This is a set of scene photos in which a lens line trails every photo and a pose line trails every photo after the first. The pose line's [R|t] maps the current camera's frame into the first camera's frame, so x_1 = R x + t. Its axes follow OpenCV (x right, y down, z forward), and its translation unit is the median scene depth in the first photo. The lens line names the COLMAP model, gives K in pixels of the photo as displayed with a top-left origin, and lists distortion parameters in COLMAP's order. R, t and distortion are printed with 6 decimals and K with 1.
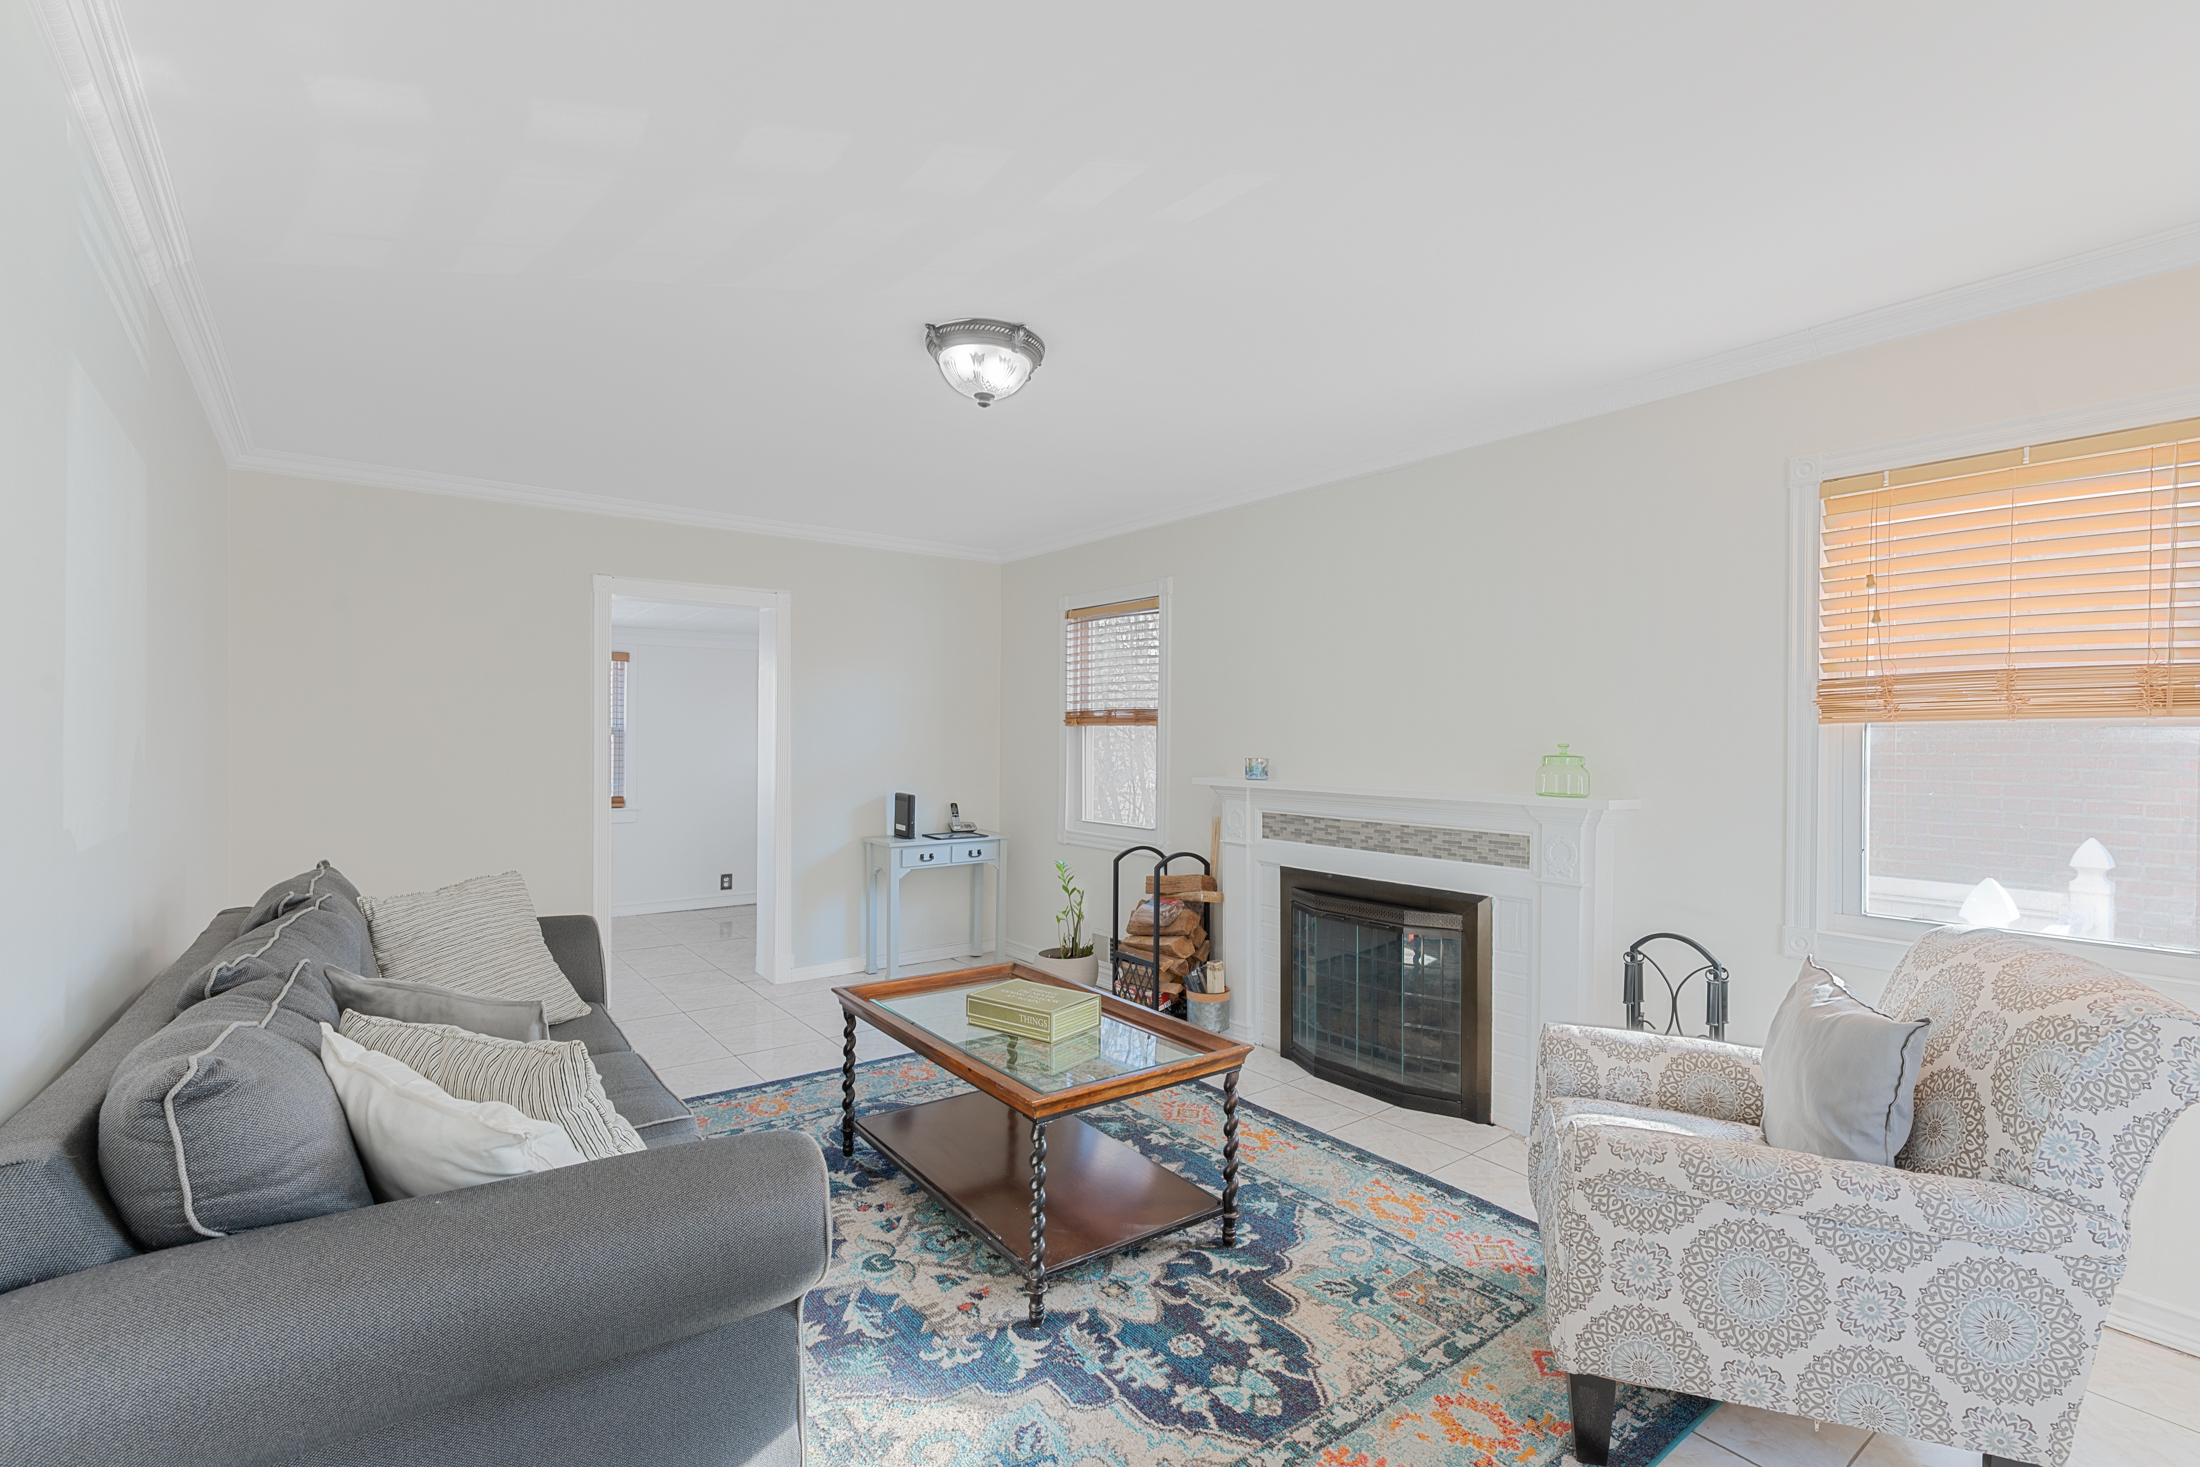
lens RADIAL K [[993.3, 0, 1101.5], [0, 993.3, 742.1], [0, 0, 1]] dist [0.000146, 0.000122]
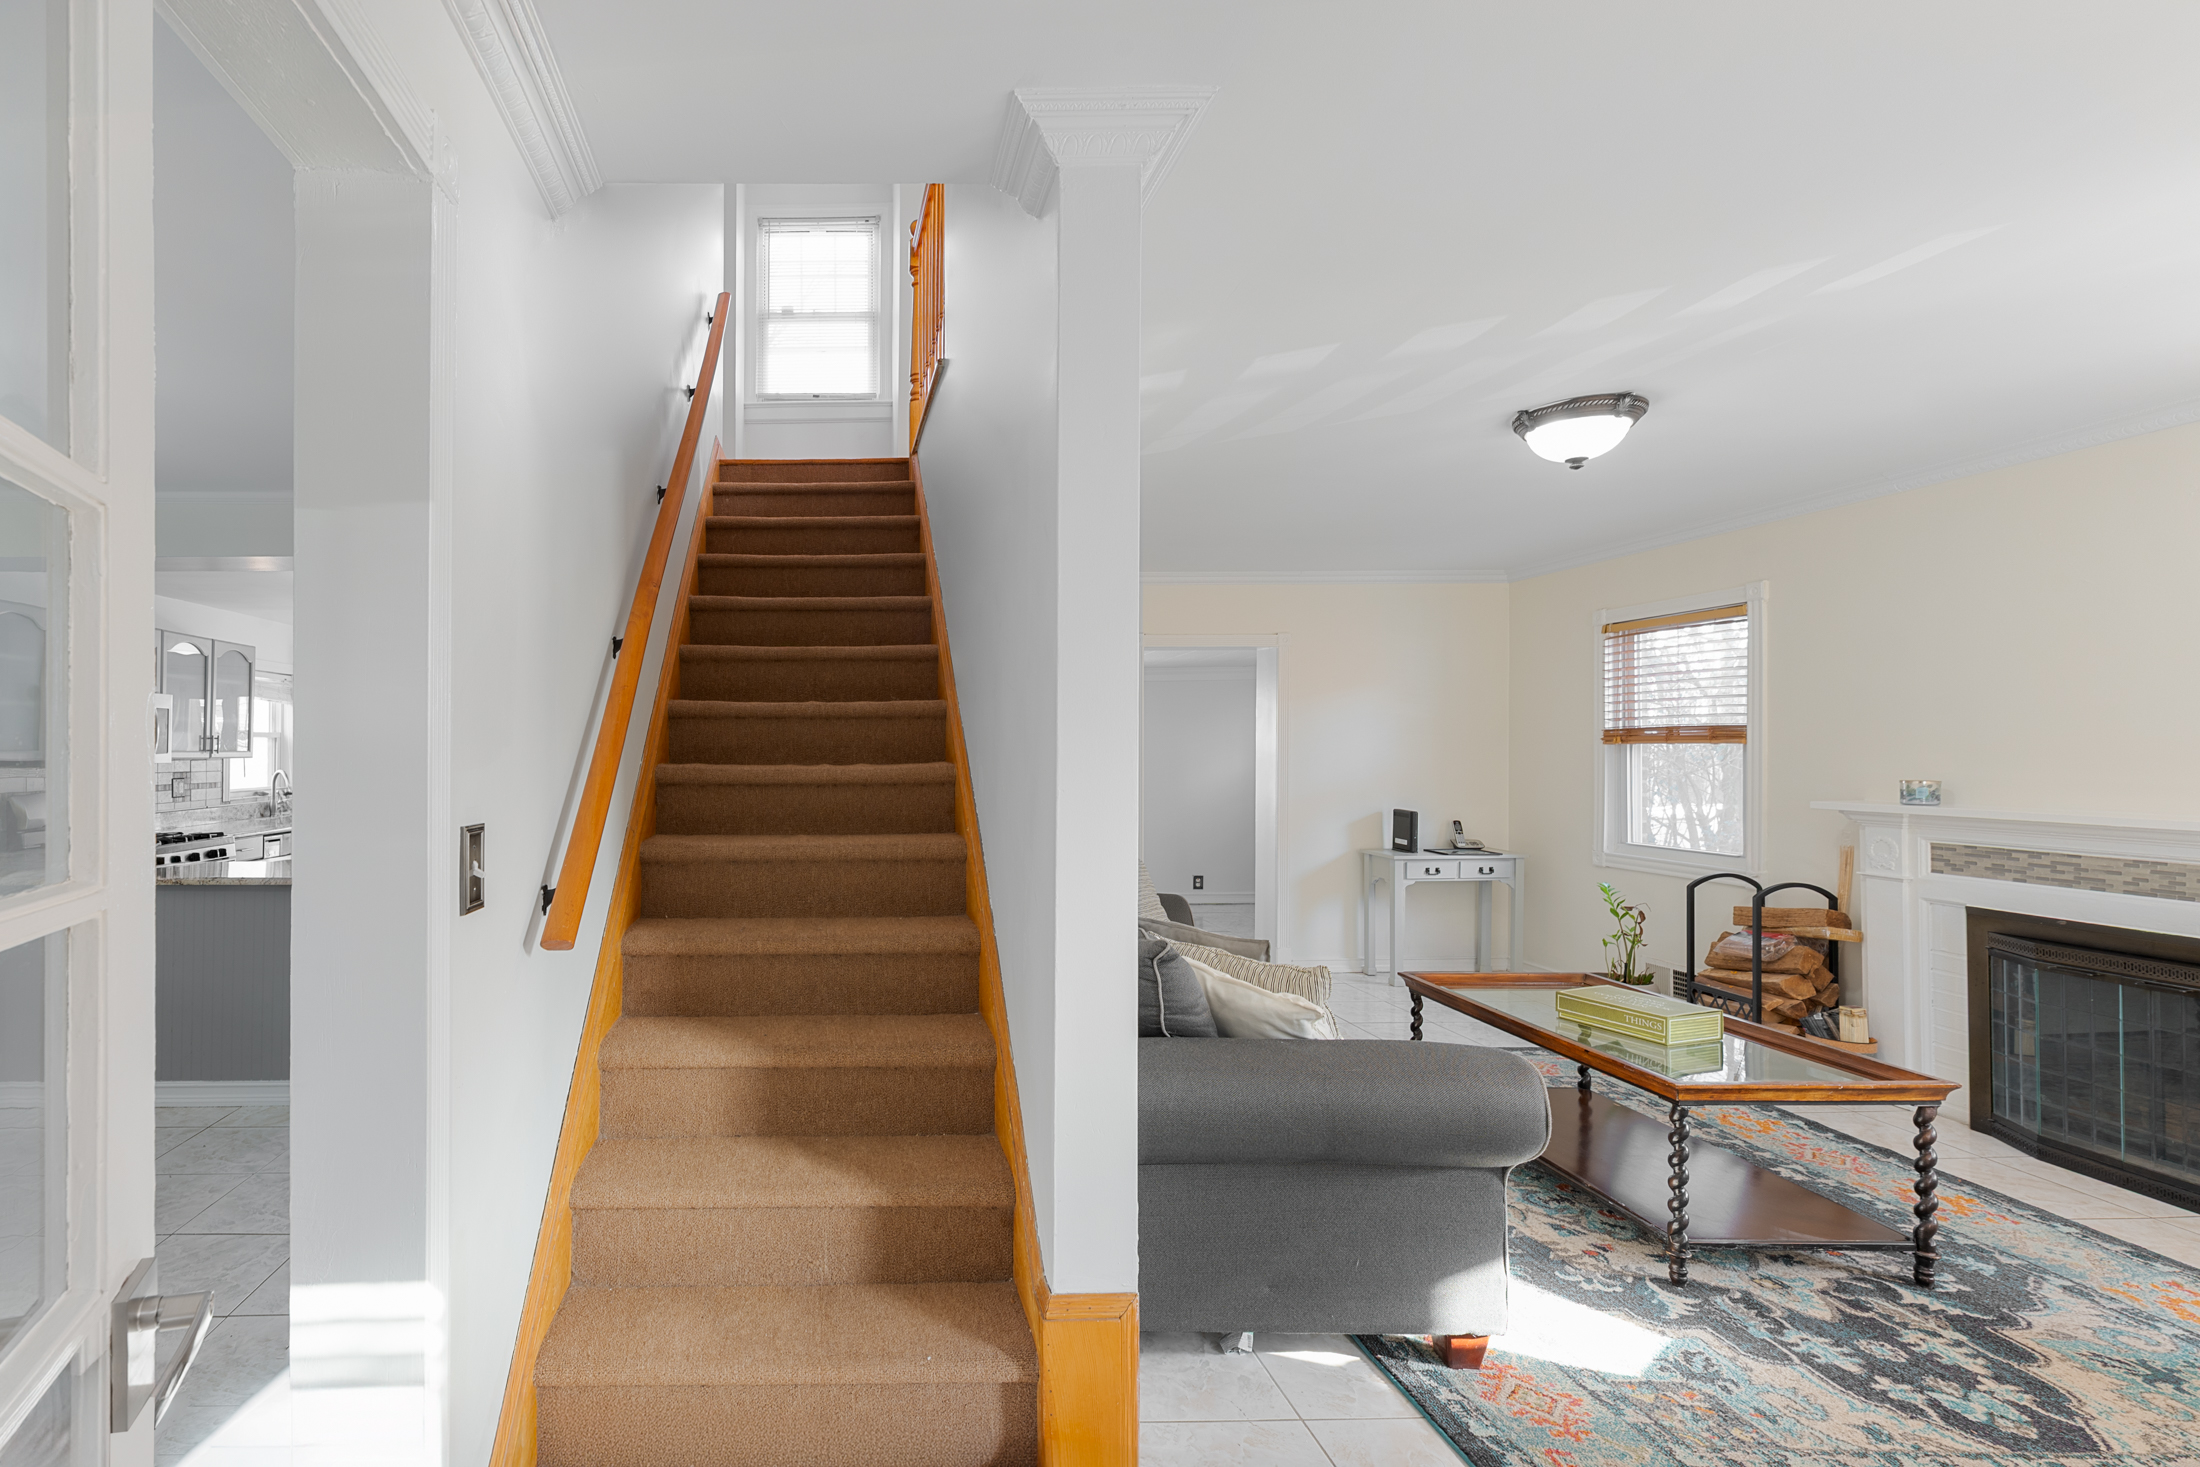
lens RADIAL K [[920.1, 0, 844.0], [0, 920.1, 755.2], [0, 0, 1]] dist [0.000211, -0.000083]
pose [[0.783279, -0.011572, -0.621562, -0.124629], [0.009383, 0.999933, -0.006791, -0.013655], [0.621599, -0.000513, 0.783335, -0.334437]]
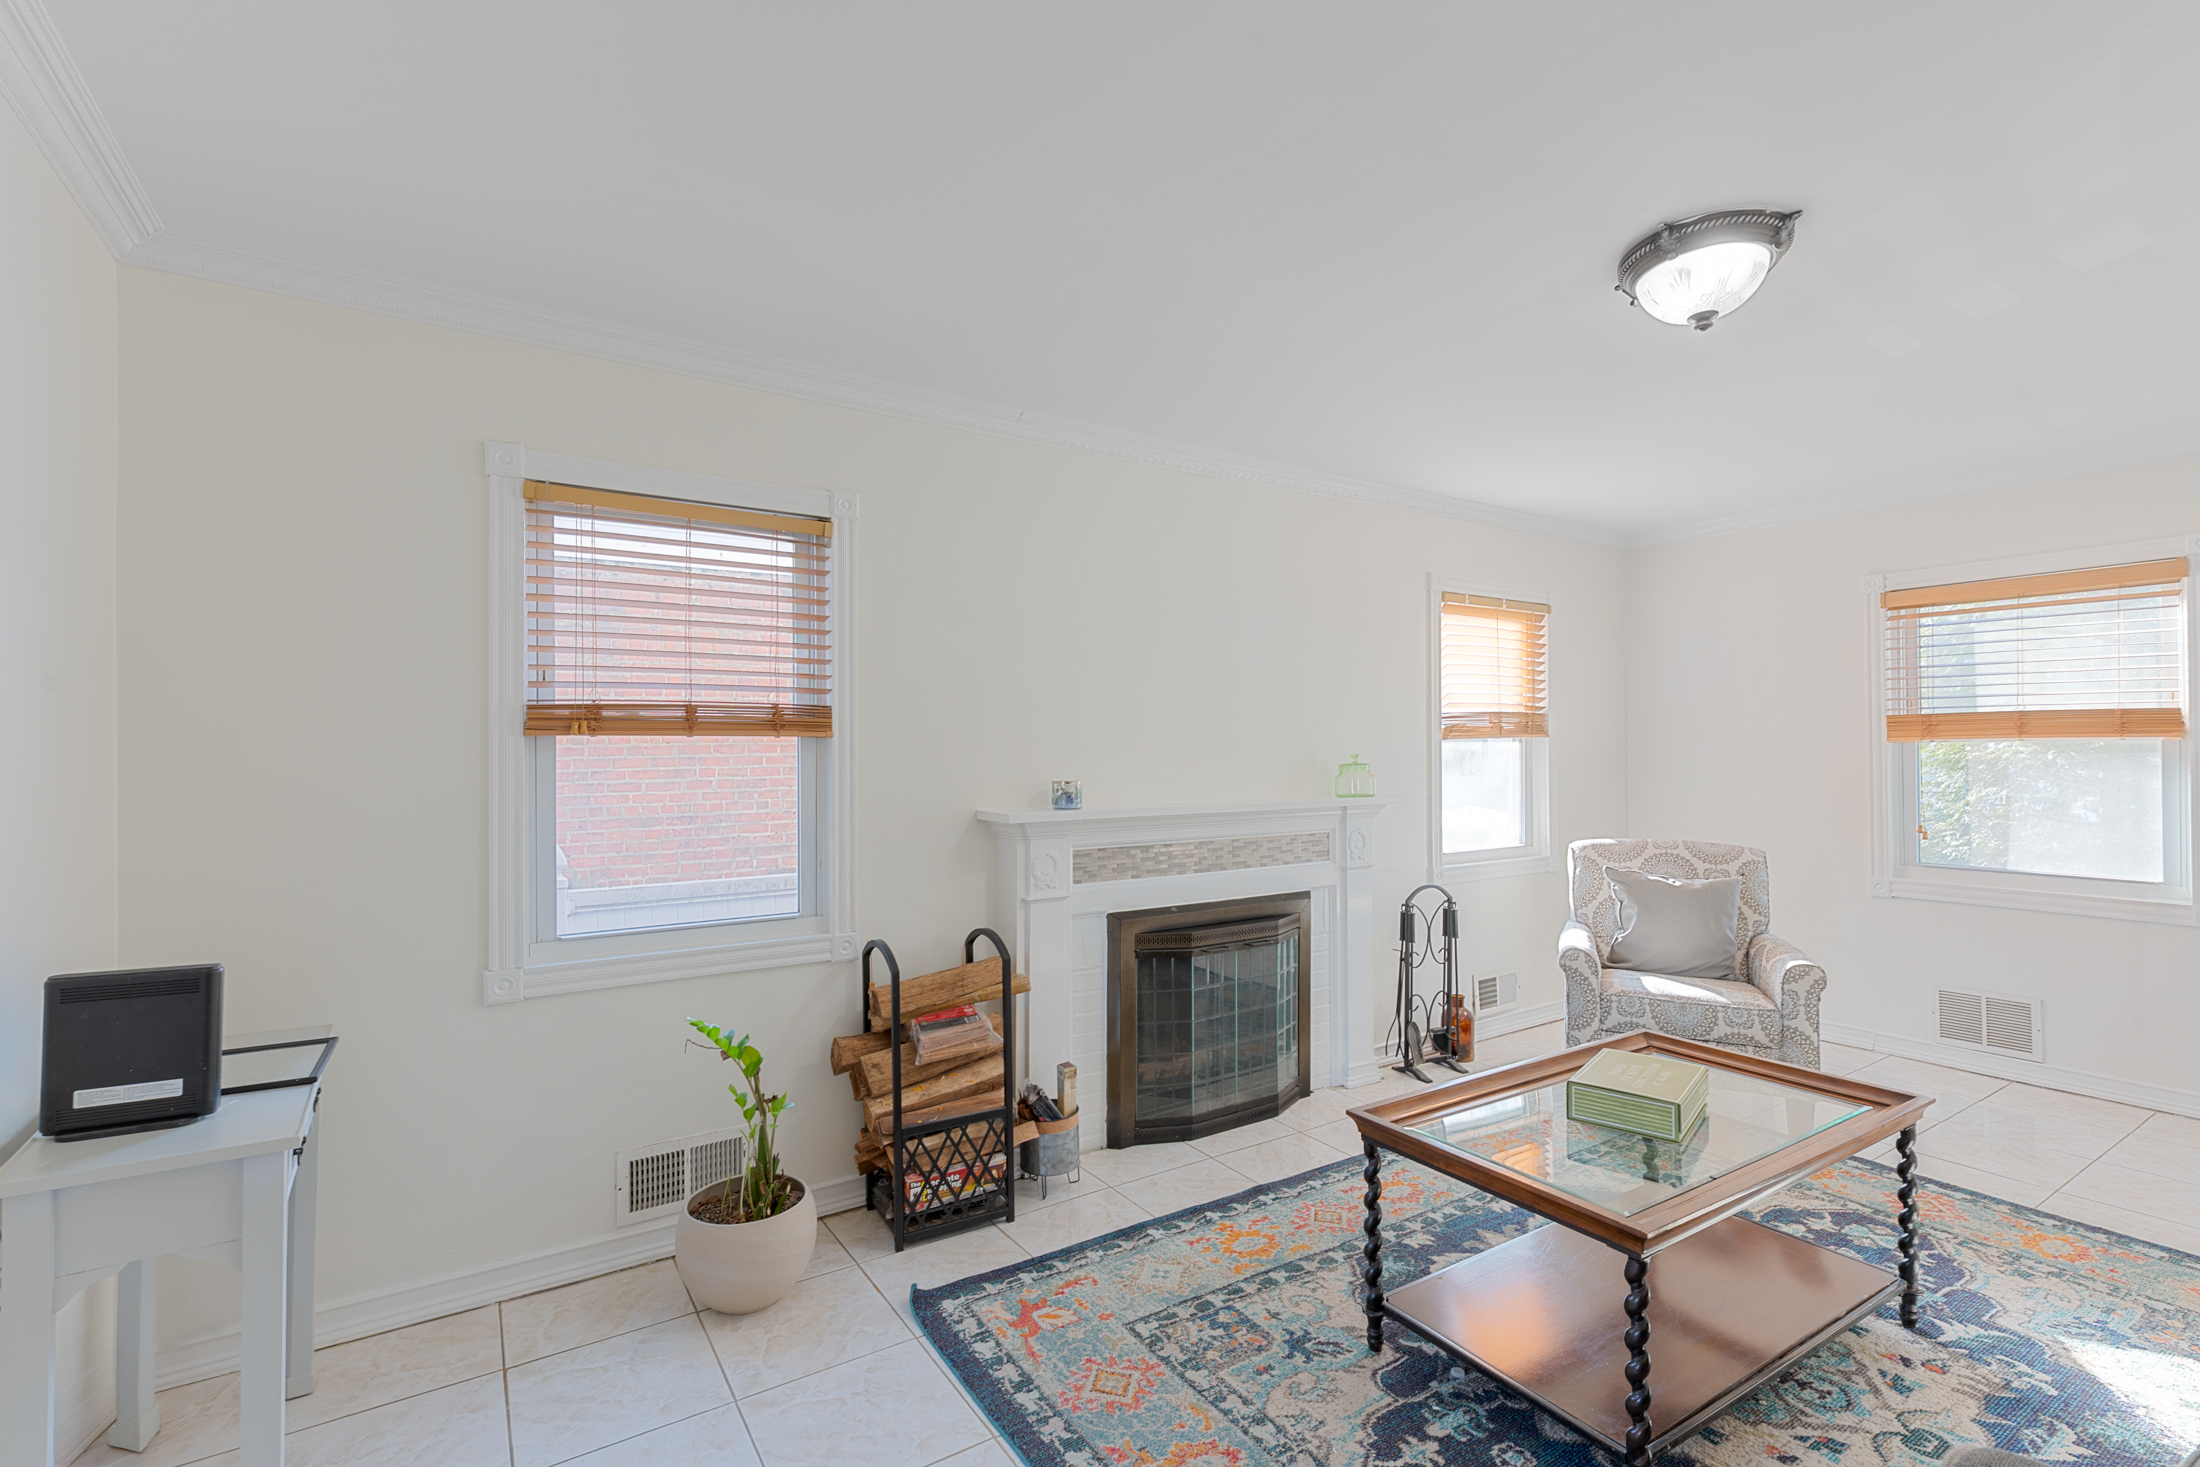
lens RADIAL K [[993.3, 0, 1101.5], [0, 993.3, 742.1], [0, 0, 1]] dist [0.000146, 0.000122]
pose [[0.071920, 0.000509, 0.997410, -0.933077], [0.012760, 0.999918, -0.001431, -0.018701], [-0.997329, 0.012829, 0.071907, 1.423283]]
